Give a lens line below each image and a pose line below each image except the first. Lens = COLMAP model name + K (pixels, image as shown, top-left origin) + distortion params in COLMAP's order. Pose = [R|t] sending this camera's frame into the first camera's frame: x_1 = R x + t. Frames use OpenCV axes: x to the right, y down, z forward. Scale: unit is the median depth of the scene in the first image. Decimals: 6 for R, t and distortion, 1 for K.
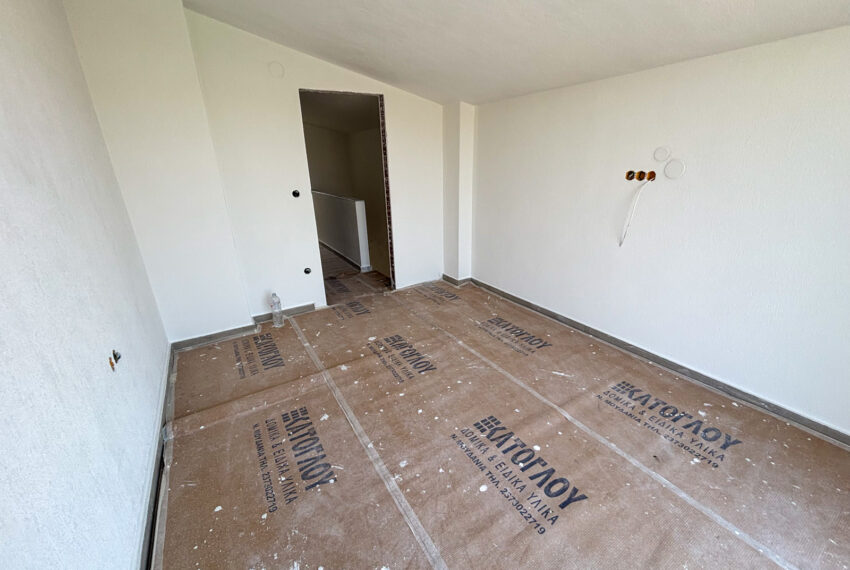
lens RADIAL K [[345.1, 0, 425.1], [0, 345.1, 285.7], [0, 0, 1]] dist [0.000657, 0.000600]
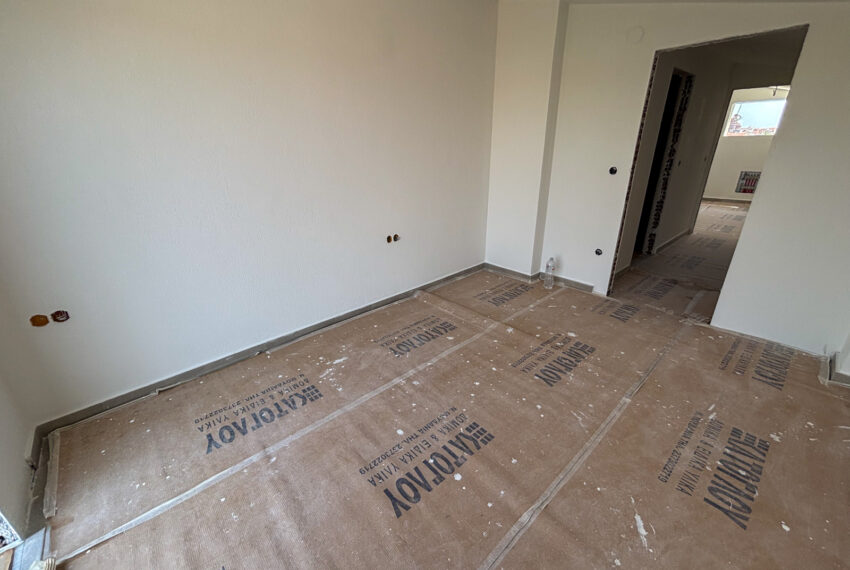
lens RADIAL K [[345.1, 0, 427.1], [0, 345.1, 282.6], [0, 0, 1]] dist [0.000657, 0.000600]
pose [[0.181811, 0.391662, -0.901968, 0.705126], [-0.326561, 0.889246, 0.320312, -0.177271], [0.927525, 0.236311, 0.289576, 0.429418]]
